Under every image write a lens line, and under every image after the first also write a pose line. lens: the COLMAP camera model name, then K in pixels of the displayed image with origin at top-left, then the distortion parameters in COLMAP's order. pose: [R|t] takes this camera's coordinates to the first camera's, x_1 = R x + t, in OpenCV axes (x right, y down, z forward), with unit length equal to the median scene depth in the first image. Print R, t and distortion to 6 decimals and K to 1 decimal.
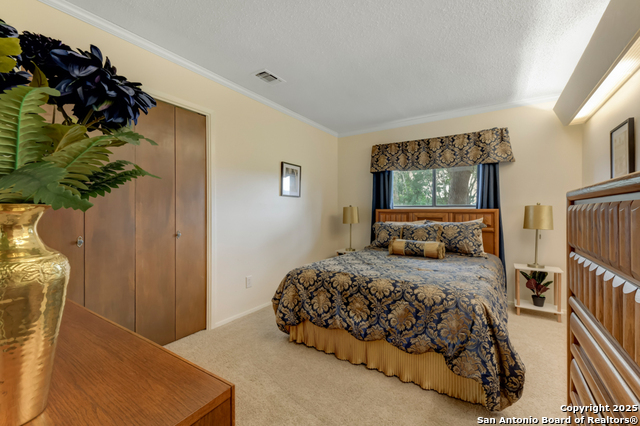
lens RADIAL K [[276.9, 0, 319.1], [0, 276.9, 210.2], [0, 0, 1]] dist [0.000271, -0.000006]
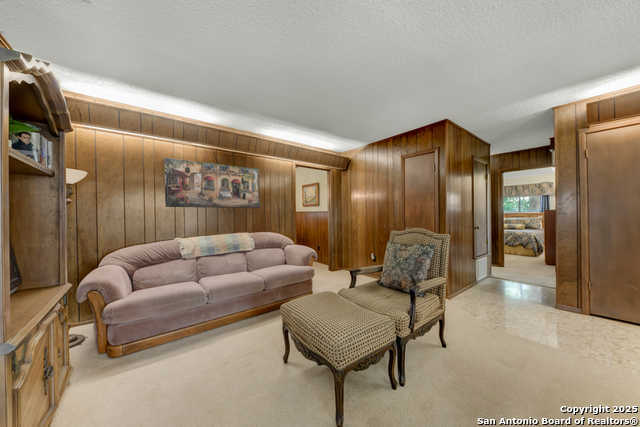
lens RADIAL K [[227.2, 0, 319.8], [0, 227.2, 214.6], [0, 0, 1]] dist [0.000757, -0.000027]
pose [[0.946485, -0.011526, -0.322543, -0.714382], [0.009700, 0.999927, -0.007269, 0.008280], [0.322603, 0.003751, 0.946527, -1.725444]]
